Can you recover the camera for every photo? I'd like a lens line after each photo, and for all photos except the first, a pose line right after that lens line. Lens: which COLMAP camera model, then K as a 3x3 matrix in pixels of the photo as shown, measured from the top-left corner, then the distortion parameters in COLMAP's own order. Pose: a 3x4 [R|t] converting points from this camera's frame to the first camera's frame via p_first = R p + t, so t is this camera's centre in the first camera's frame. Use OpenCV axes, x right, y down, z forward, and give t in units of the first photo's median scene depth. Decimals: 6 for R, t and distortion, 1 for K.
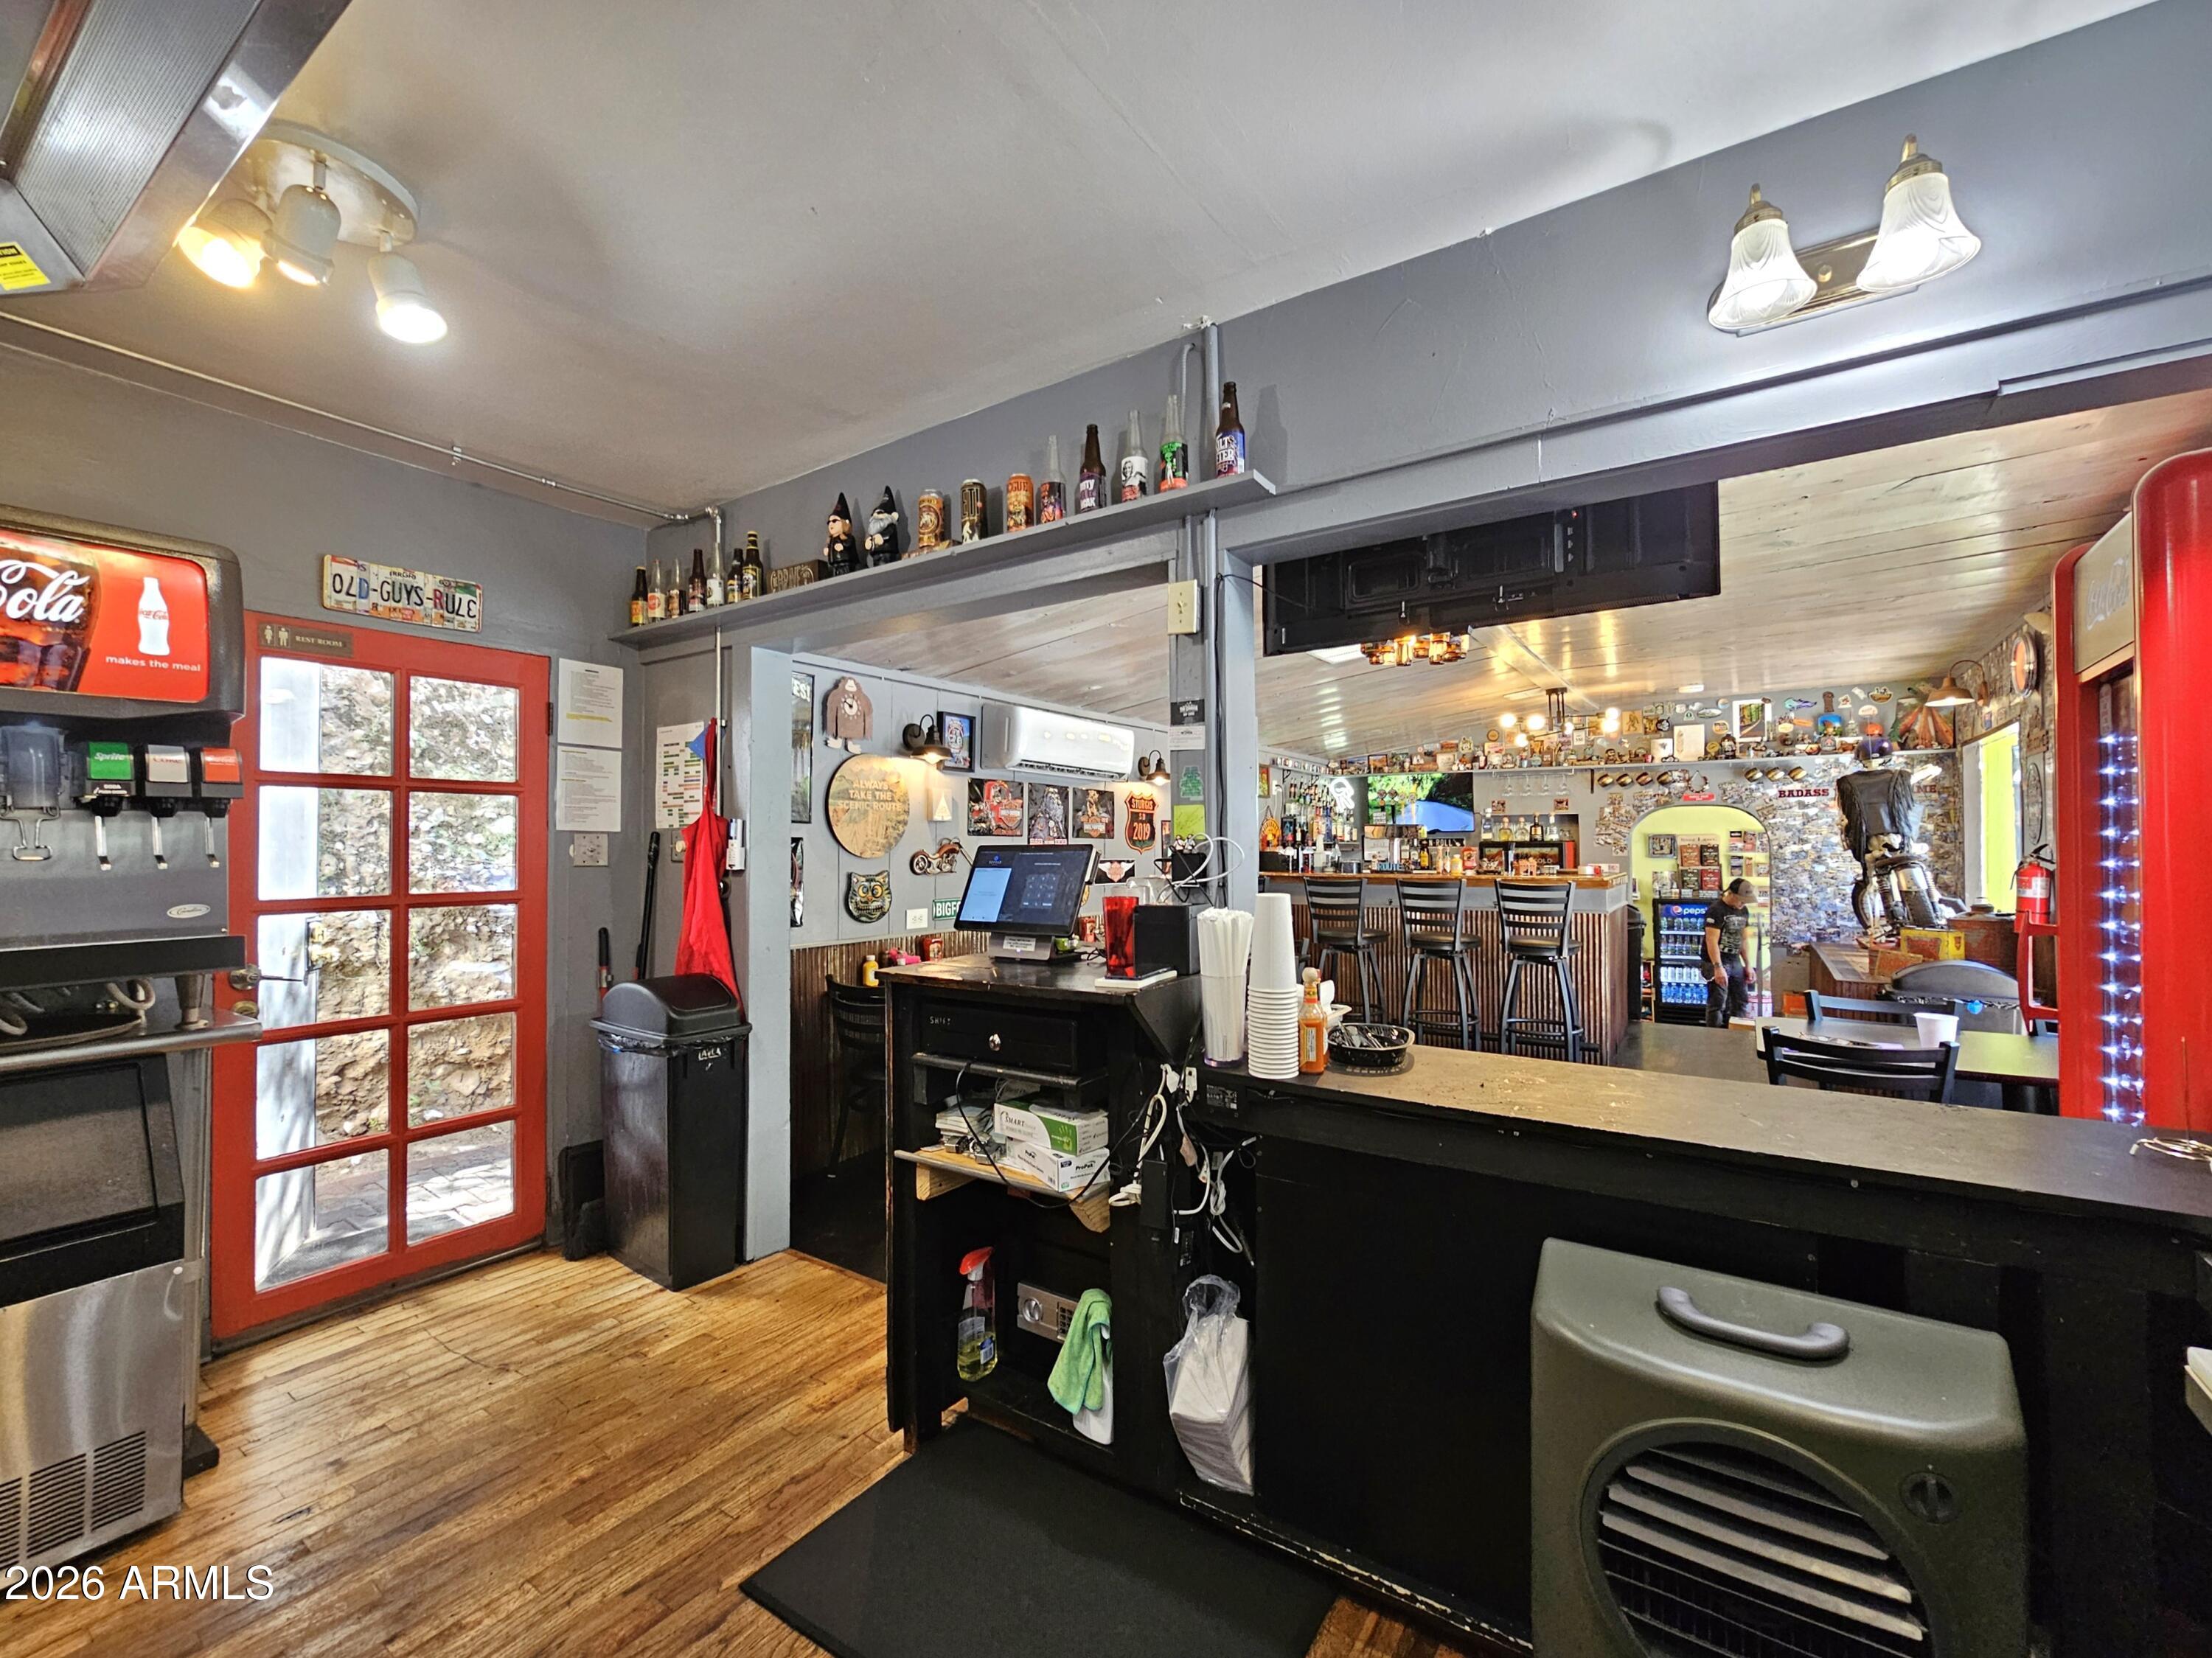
lens RADIAL K [[938.3, 0, 1097.0], [0, 938.3, 831.7], [0, 0, 1]] dist [-0.002775, -0.000242]
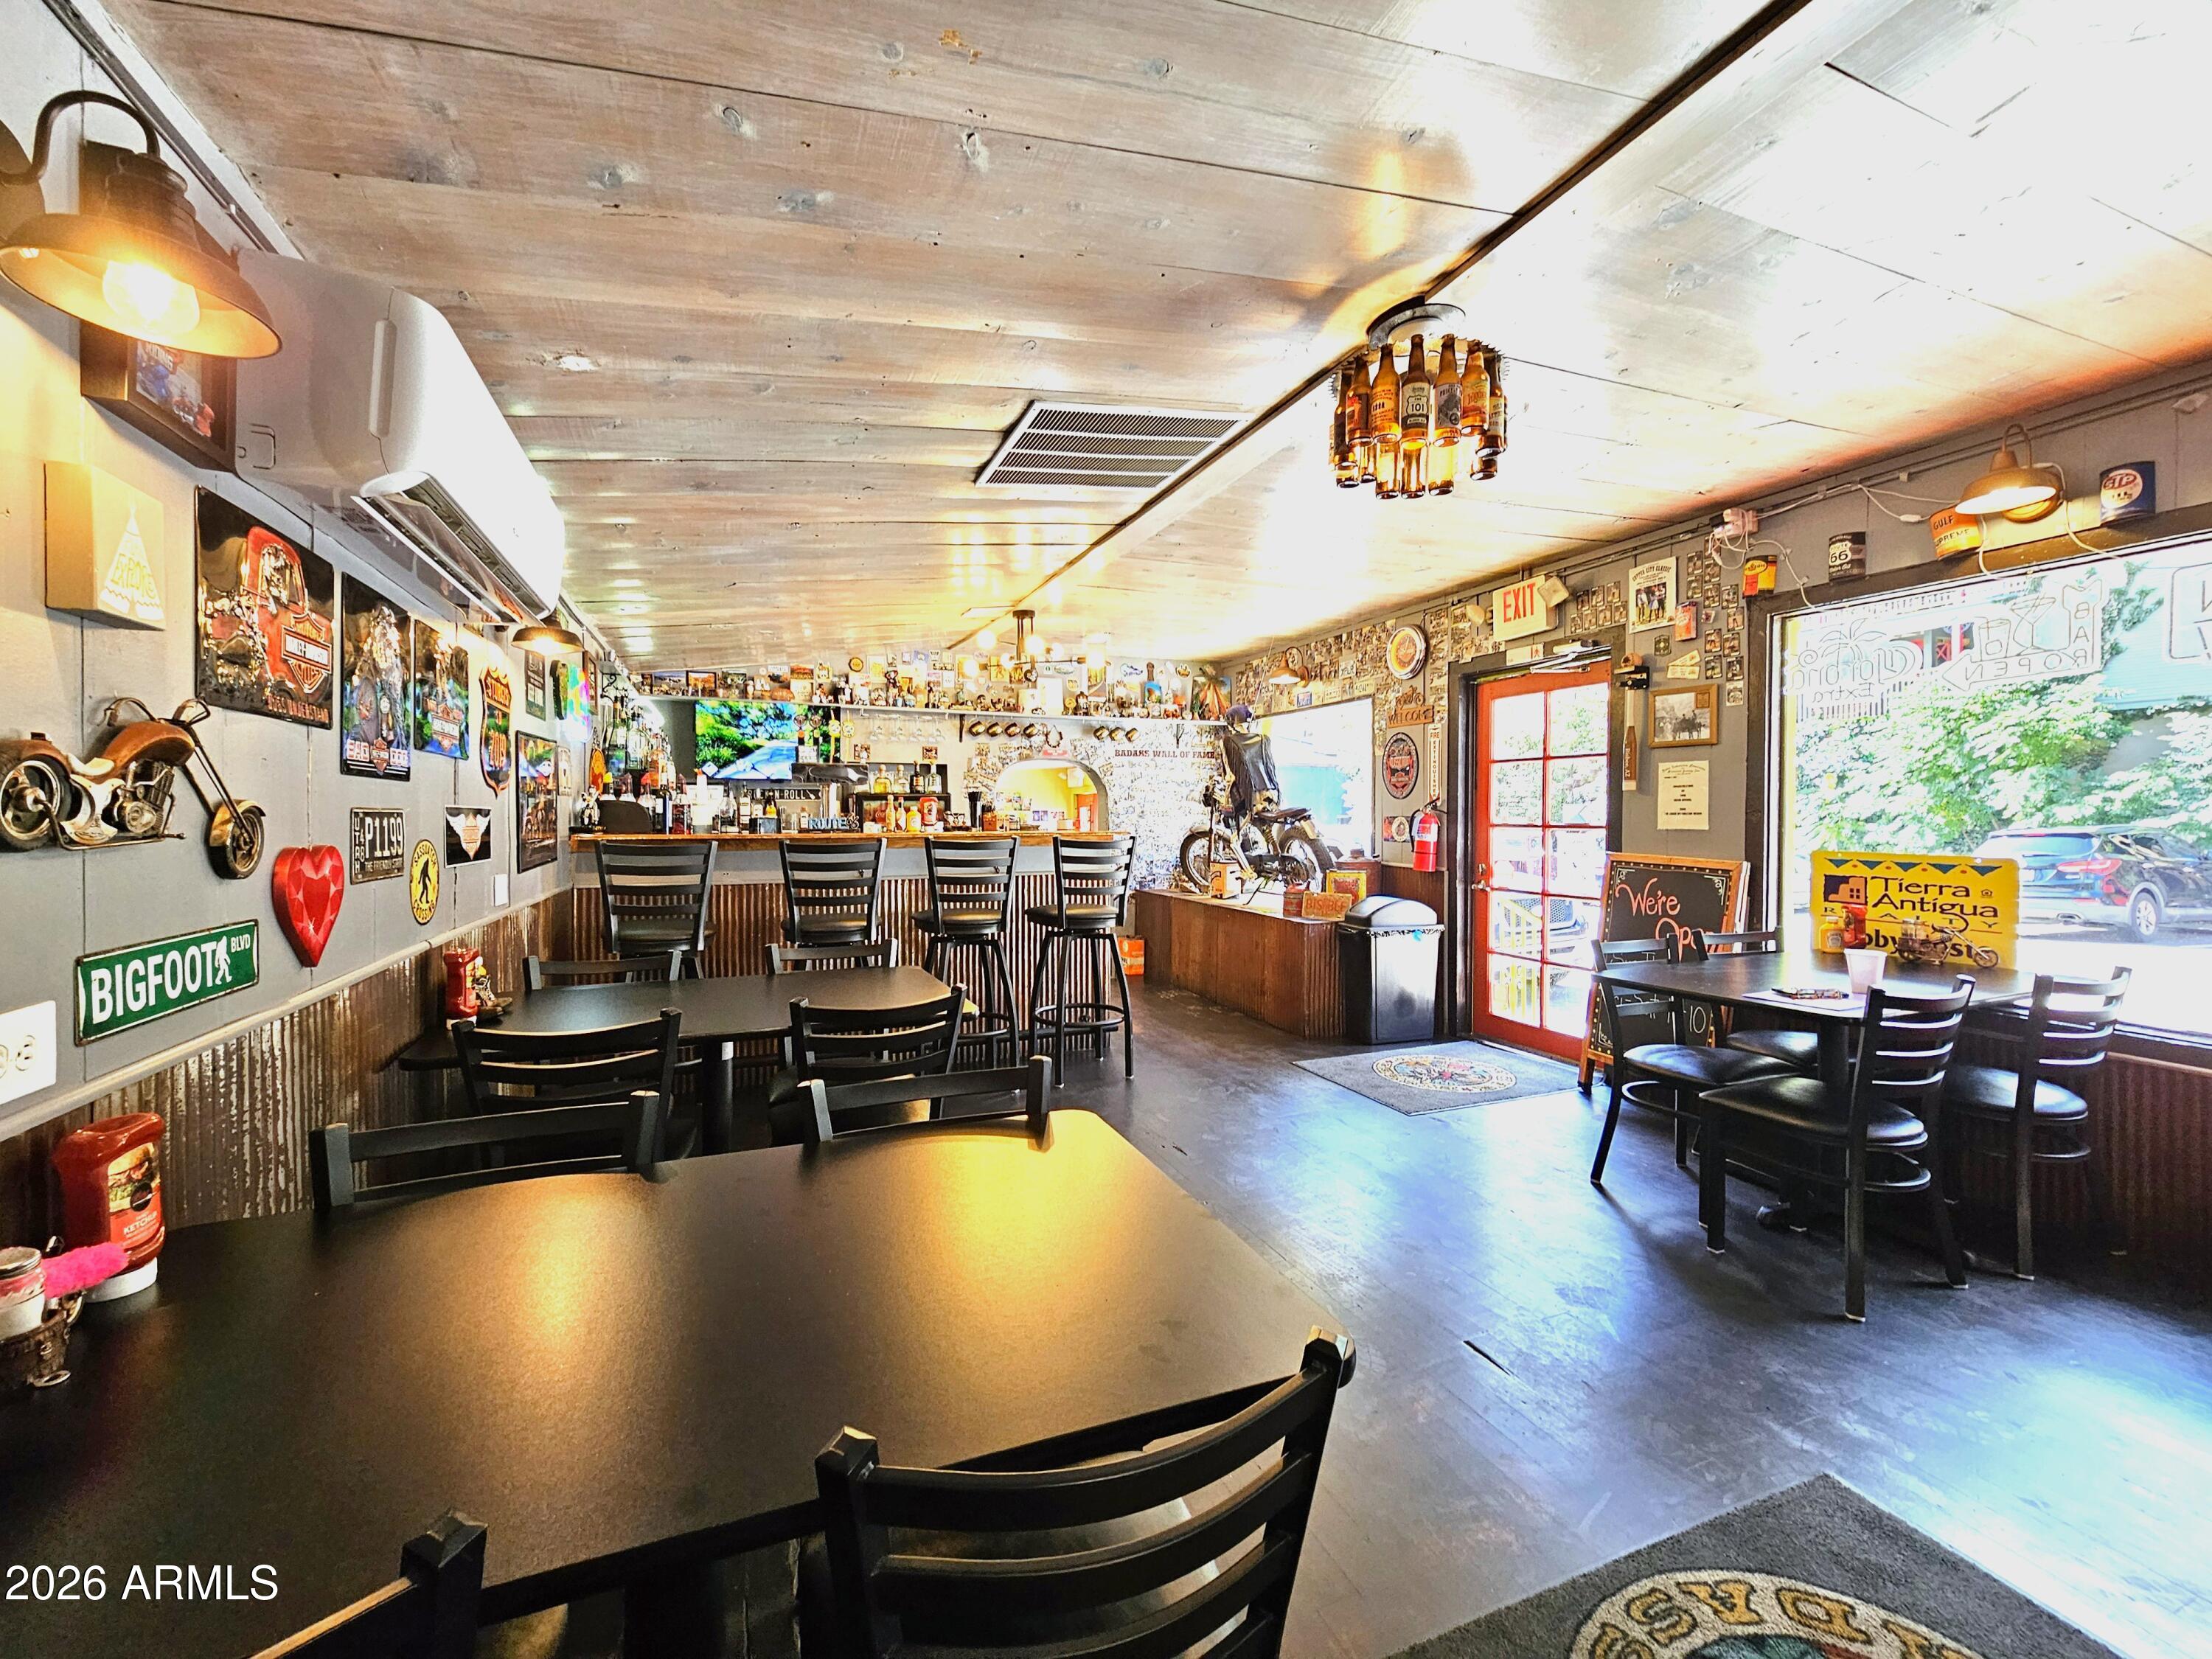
lens RADIAL K [[912.4, 0, 1106.0], [0, 912.4, 829.5], [0, 0, 1]] dist [-0.002303, -0.000146]
pose [[0.549100, -0.012131, 0.835669, -0.147306], [-0.016827, 0.999532, 0.025566, 0.020389], [-0.835587, -0.028100, 0.548639, 0.438547]]
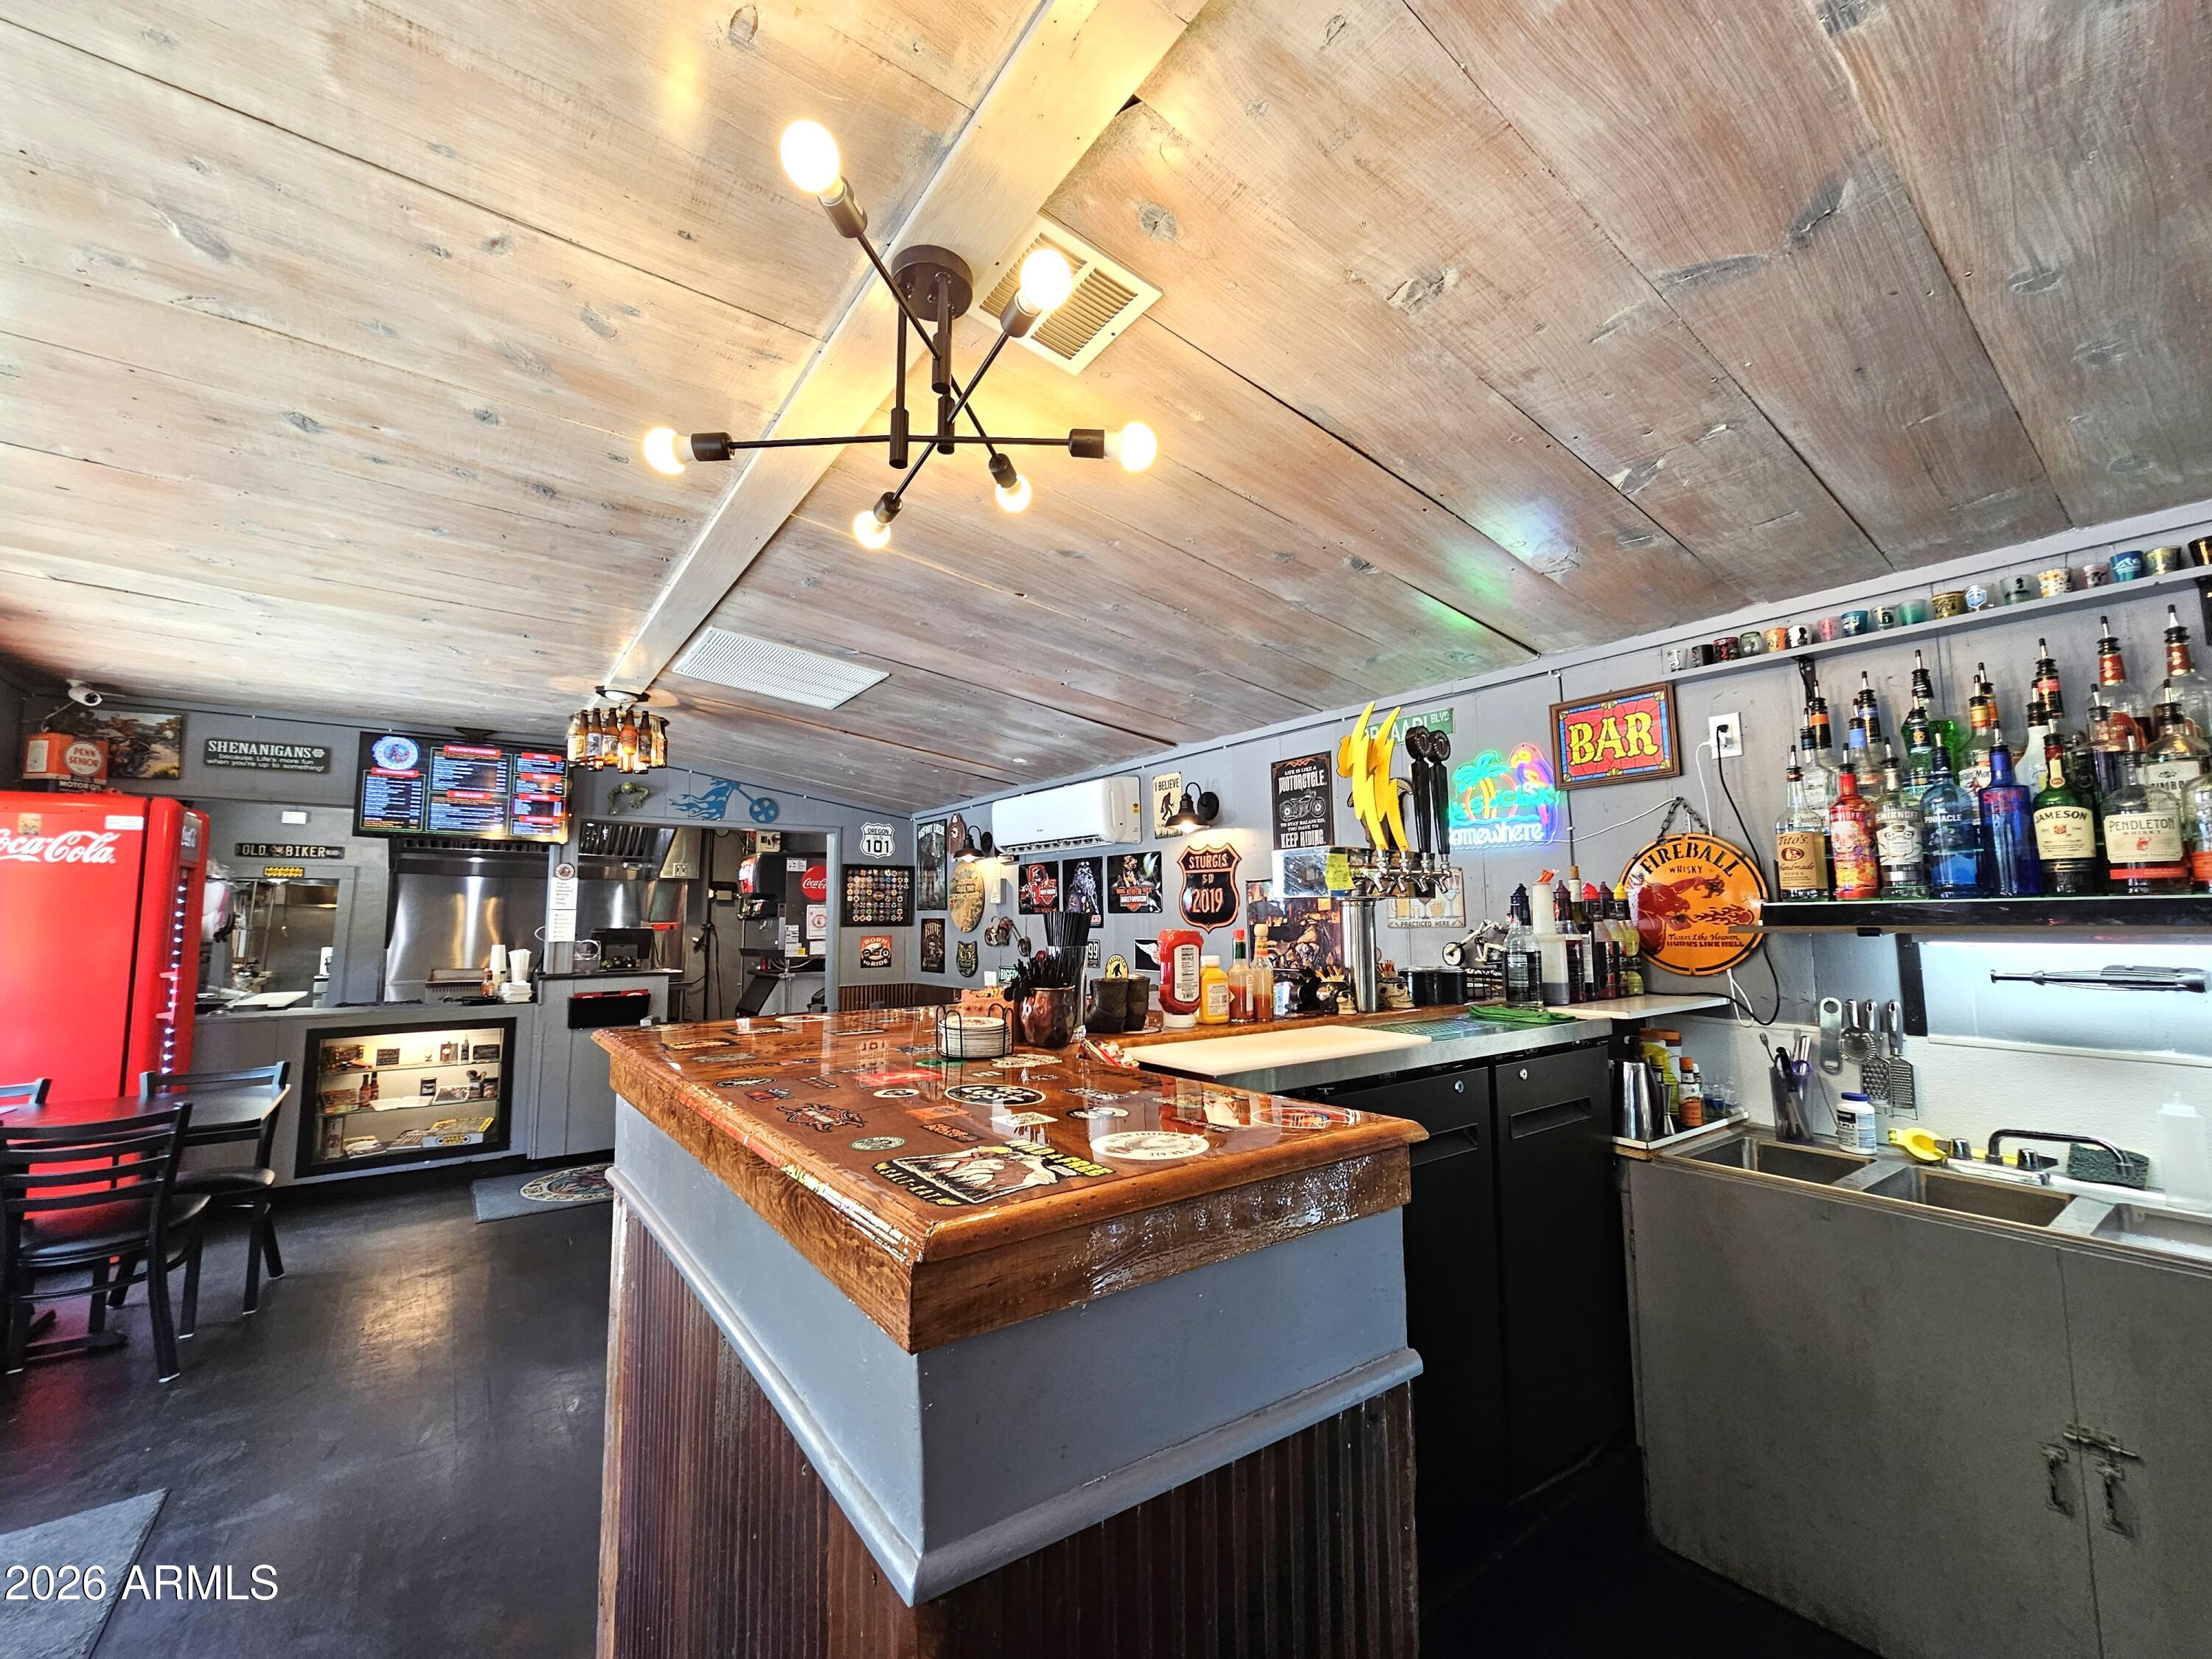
lens RADIAL K [[905.7, 0, 1099.6], [0, 905.7, 833.1], [0, 0, 1]] dist [-0.003750, -0.000518]
pose [[-0.333237, -0.088726, -0.938659, 0.622546], [0.024521, 0.994410, -0.102701, 0.015043], [0.942524, -0.057241, -0.329199, 1.013641]]
